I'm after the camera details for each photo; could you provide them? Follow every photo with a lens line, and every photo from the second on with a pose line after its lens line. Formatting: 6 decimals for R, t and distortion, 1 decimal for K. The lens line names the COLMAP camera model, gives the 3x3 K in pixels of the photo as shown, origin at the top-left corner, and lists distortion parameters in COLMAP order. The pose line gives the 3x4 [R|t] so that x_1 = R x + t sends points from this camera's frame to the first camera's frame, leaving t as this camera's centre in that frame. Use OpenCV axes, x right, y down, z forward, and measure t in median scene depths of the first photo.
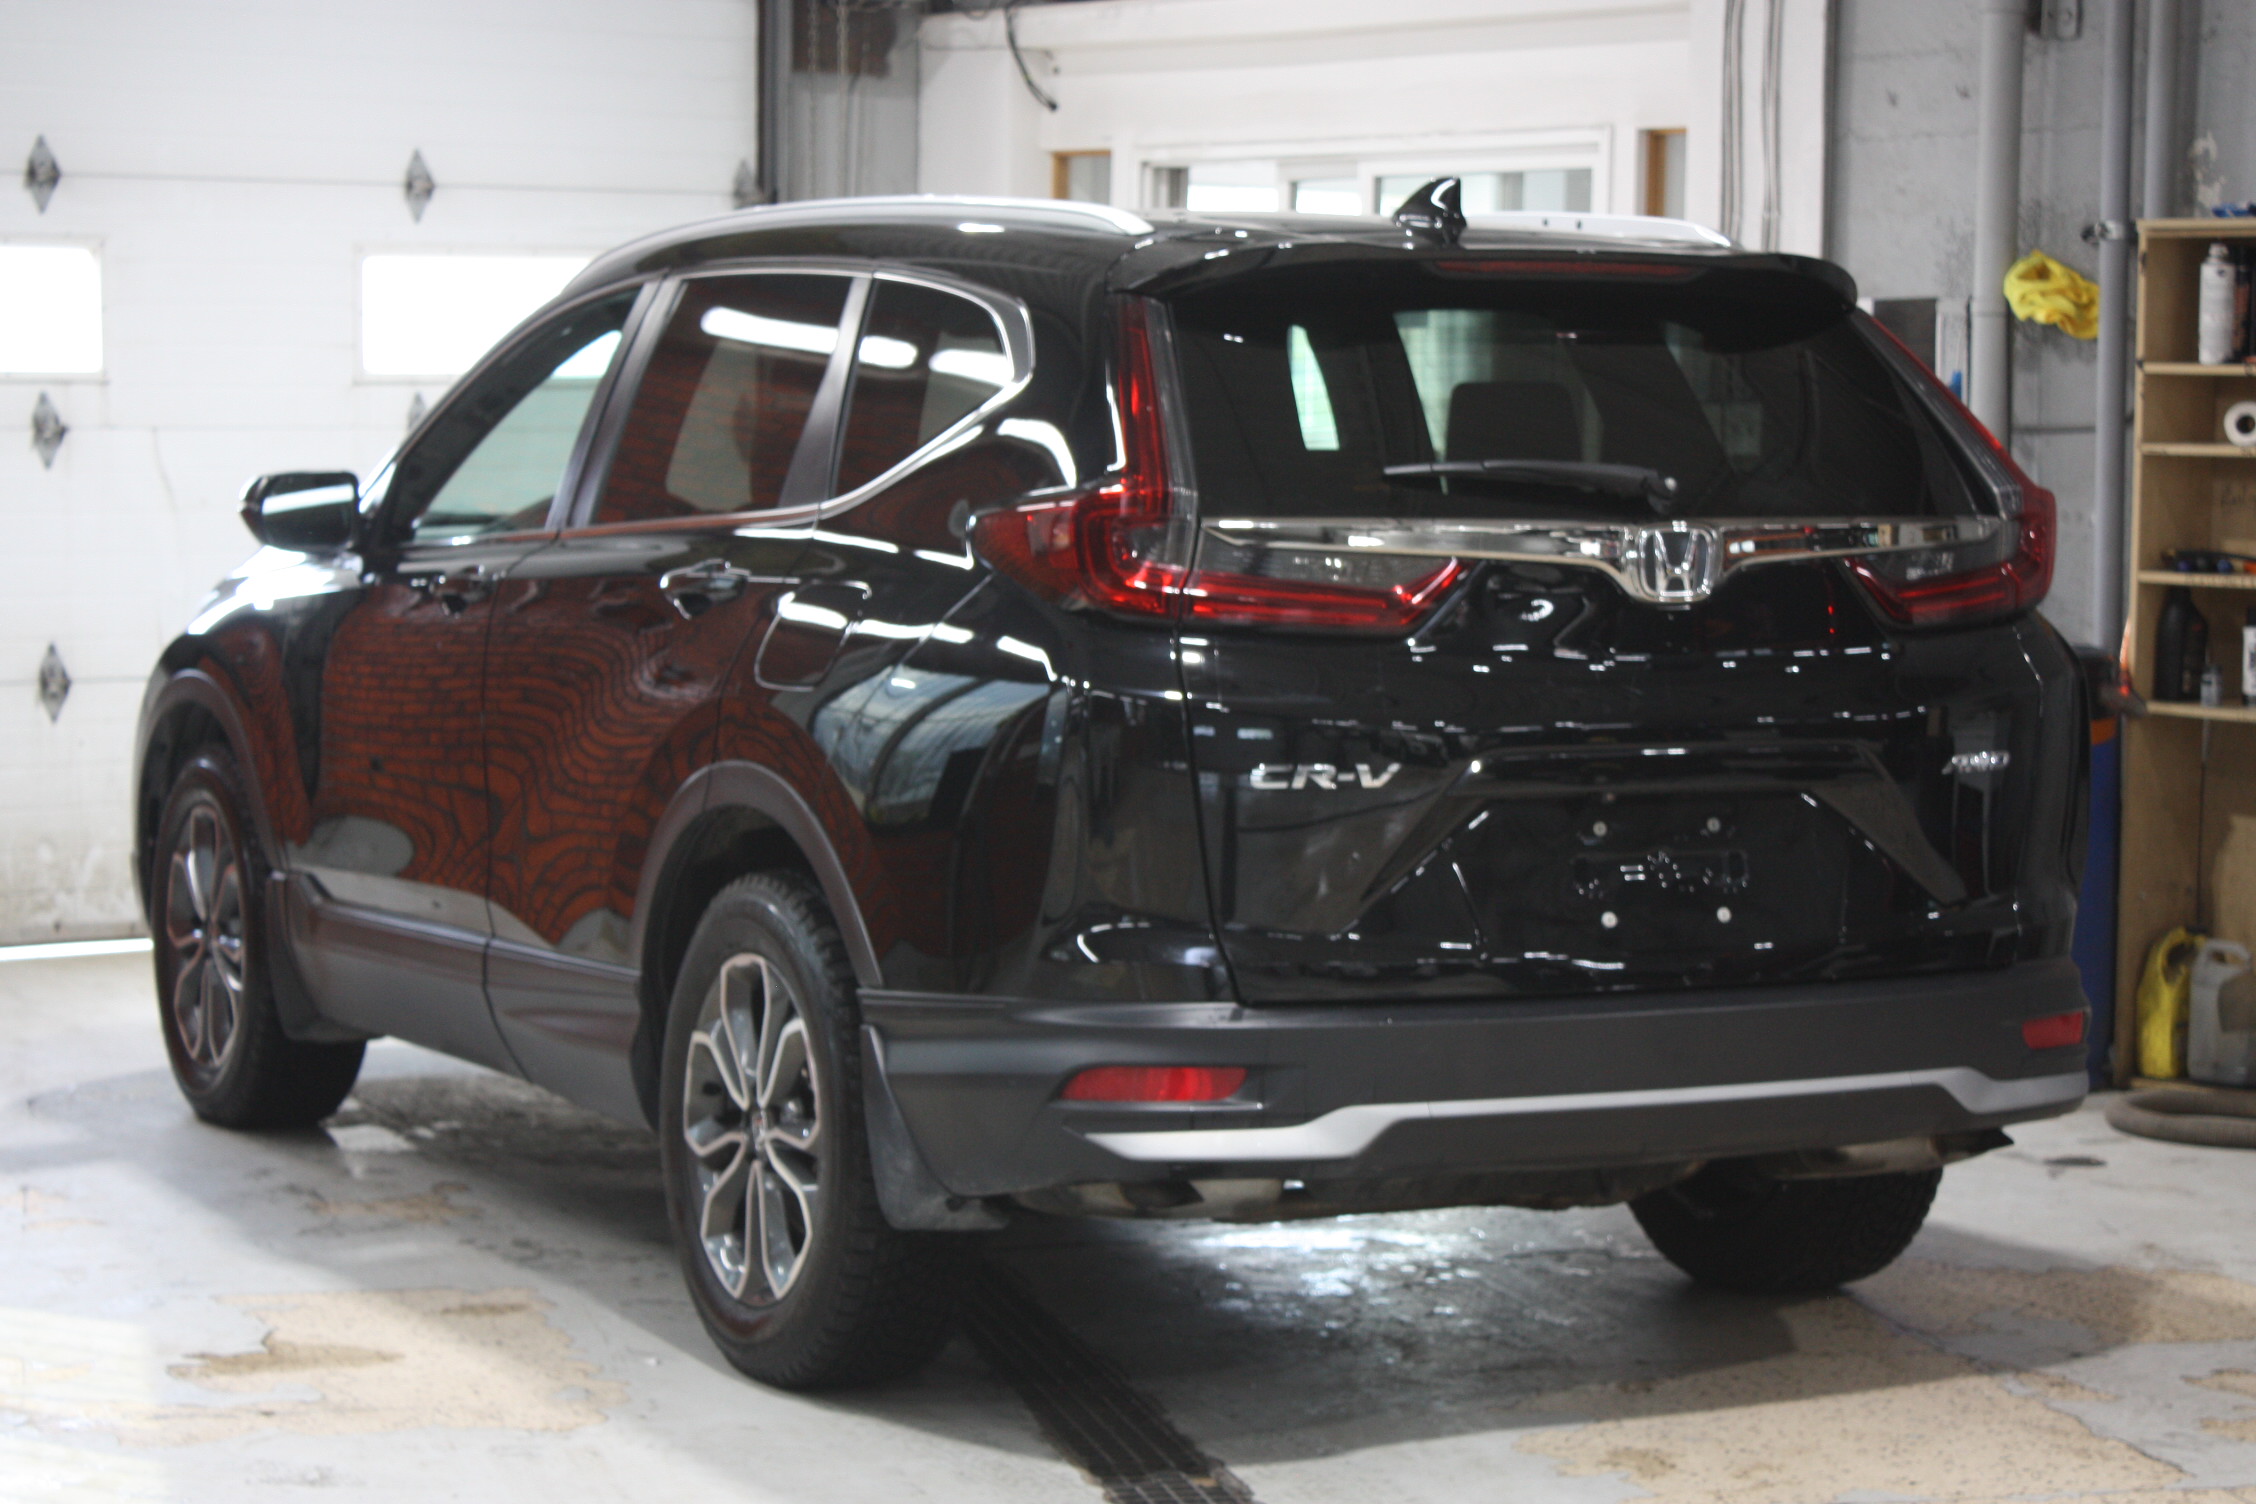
lens RADIAL K [[5007.3, 0, 1128.0], [0, 5007.3, 752.0], [0, 0, 1]] dist [0.080704, 0.065038]
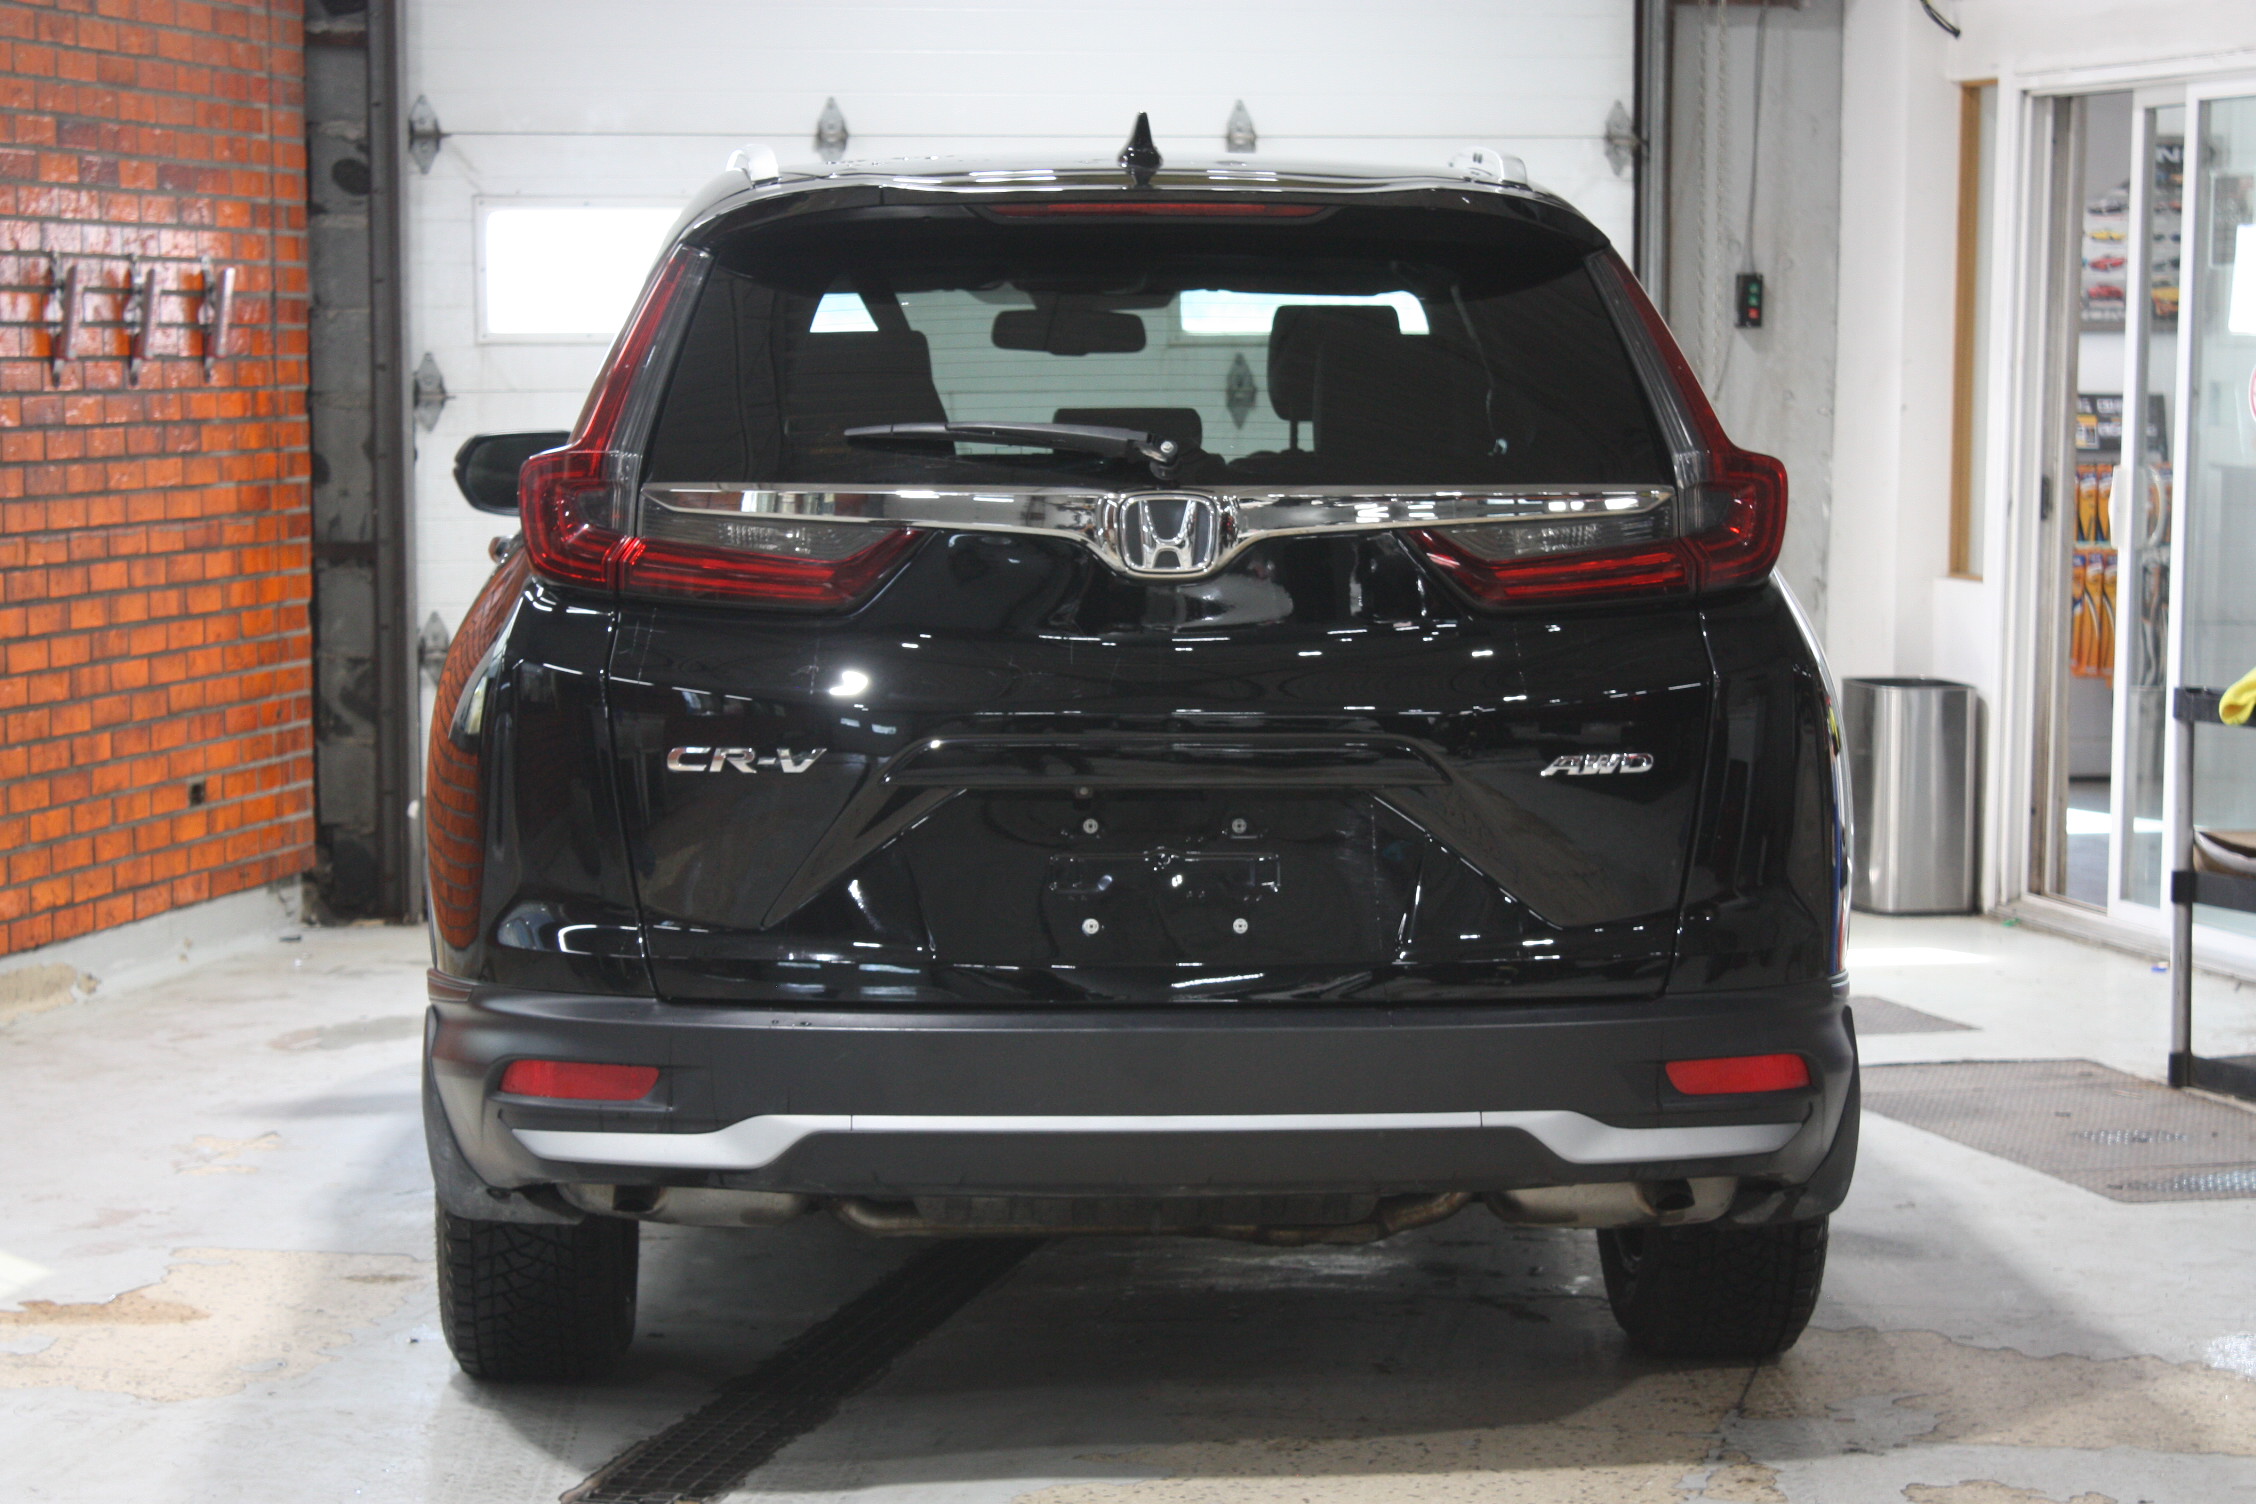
lens RADIAL K [[5162.0, 0, 1128.0], [0, 5162.0, 752.0], [0, 0, 1]] dist [0.142522, -0.595807]
pose [[0.911986, 0.026439, -0.409368, 0.478597], [-0.023718, 0.999650, 0.011723, -0.009252], [0.409534, -0.000982, 0.912294, 0.142958]]
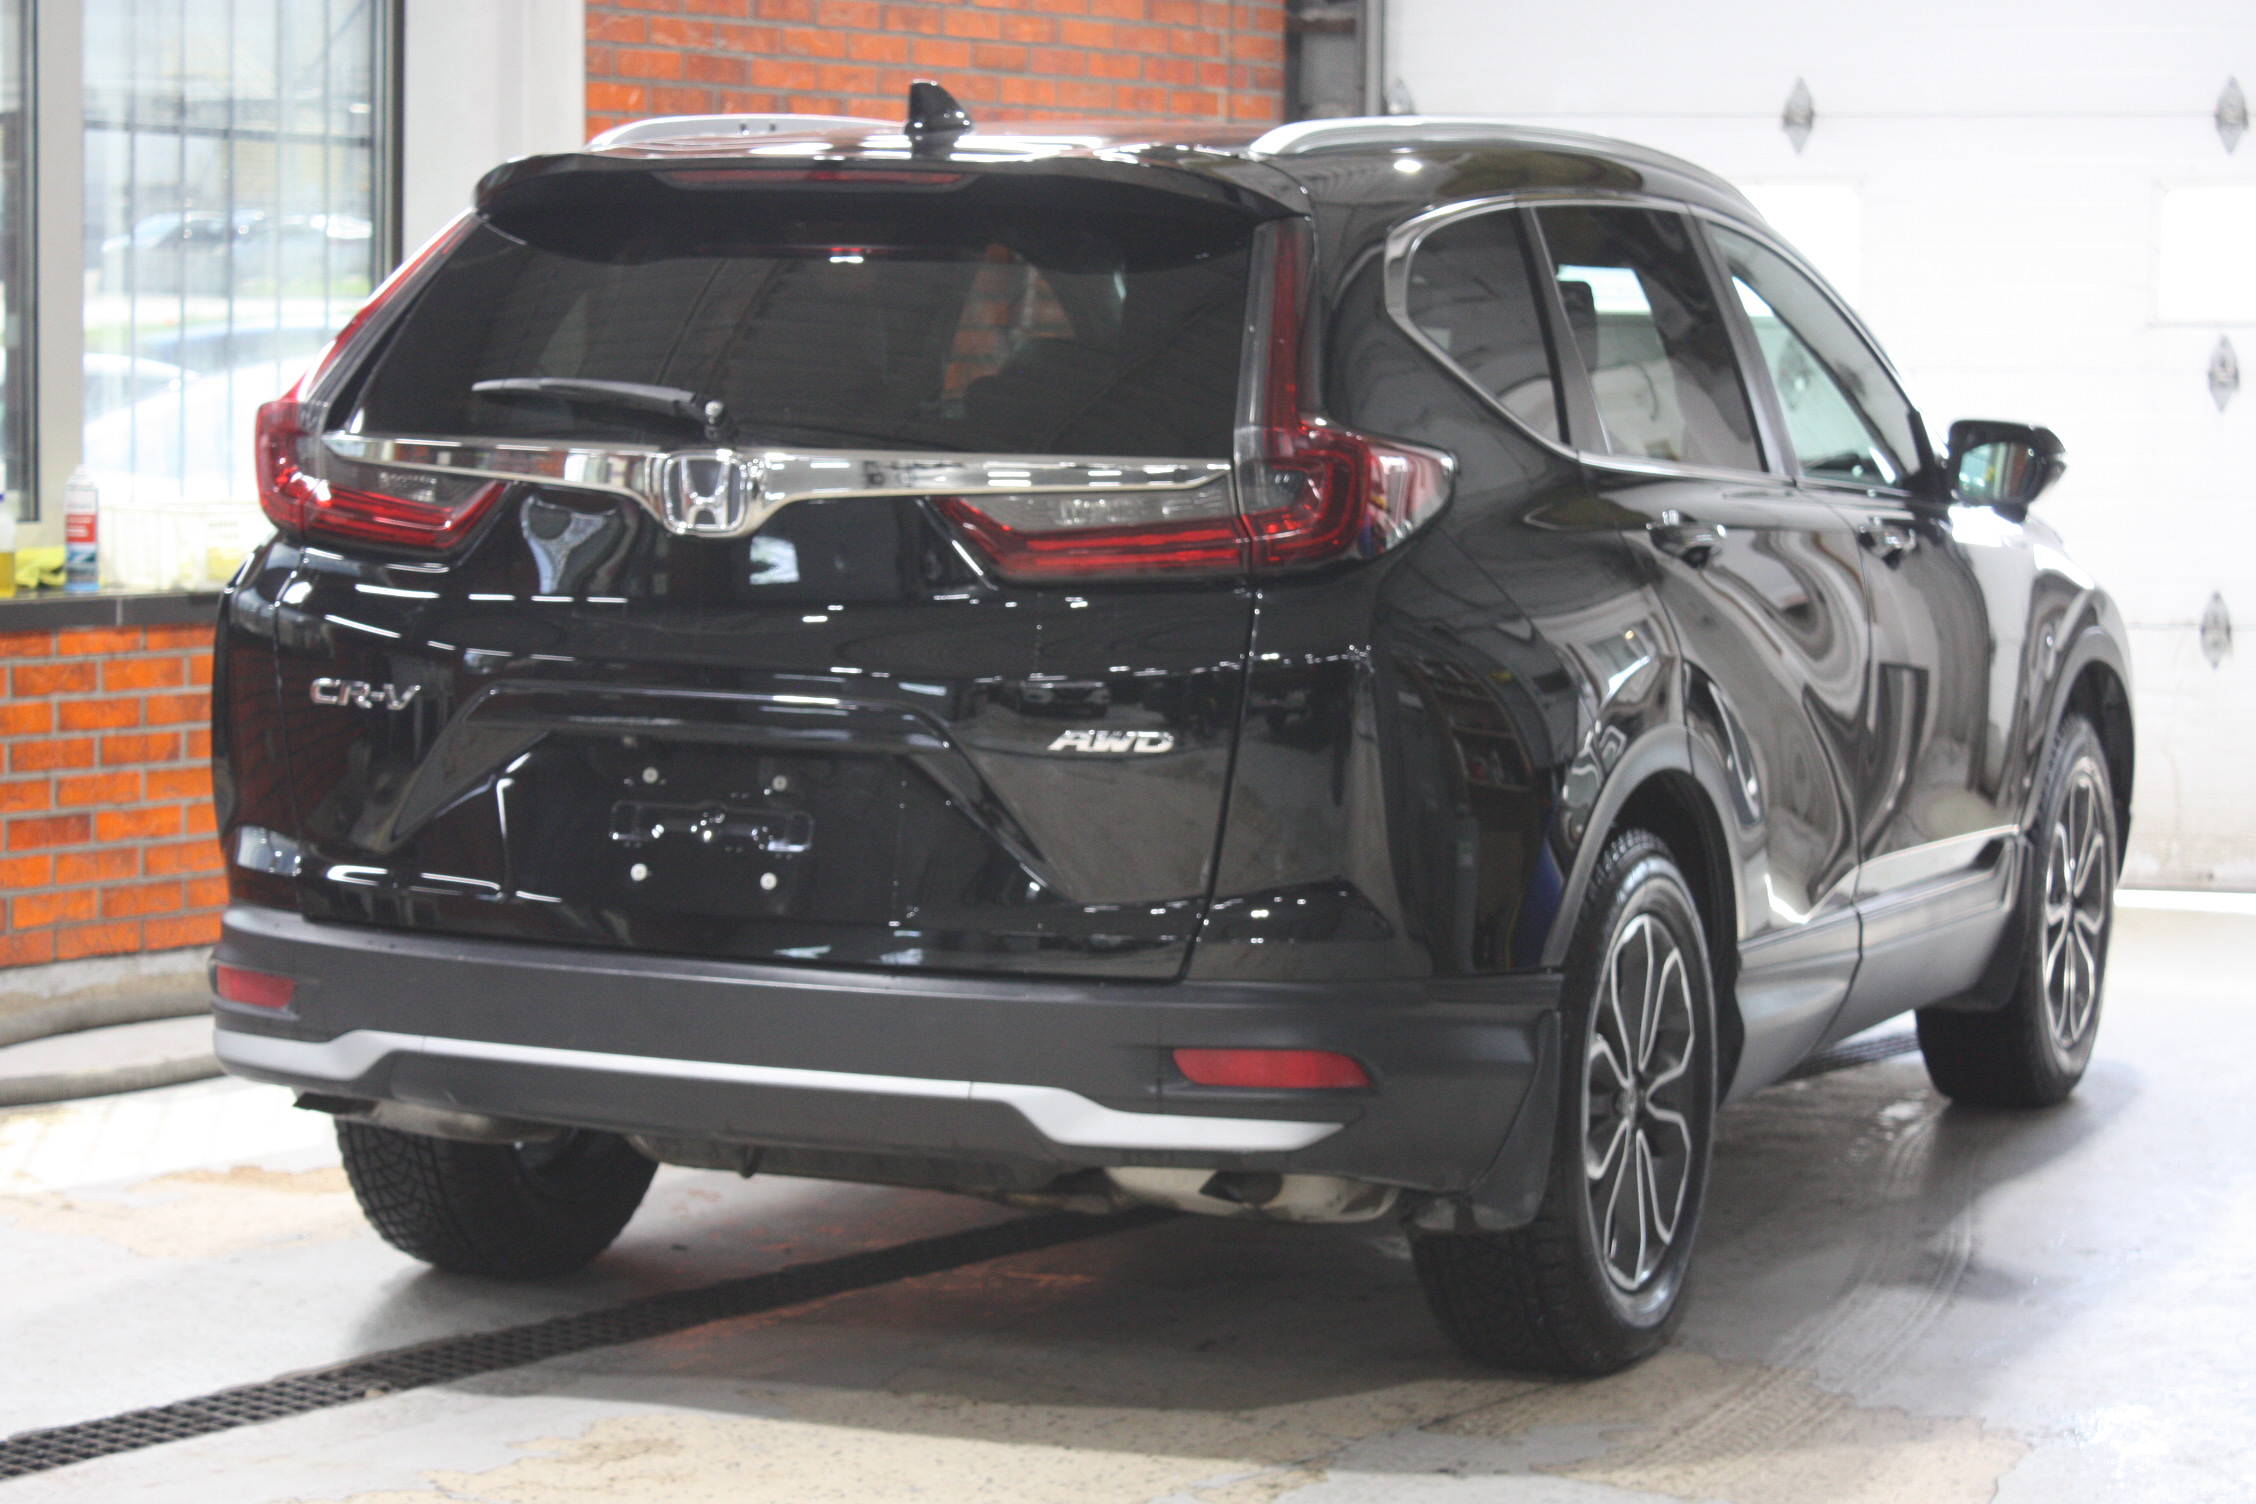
lens RADIAL K [[5007.3, 0, 1128.0], [0, 5007.3, 752.0], [0, 0, 1]] dist [0.080704, 0.065038]
pose [[0.640811, 0.071763, -0.764337, 0.856562], [-0.067114, 0.997046, 0.037343, -0.029592], [0.764759, 0.027368, 0.643735, 0.457982]]
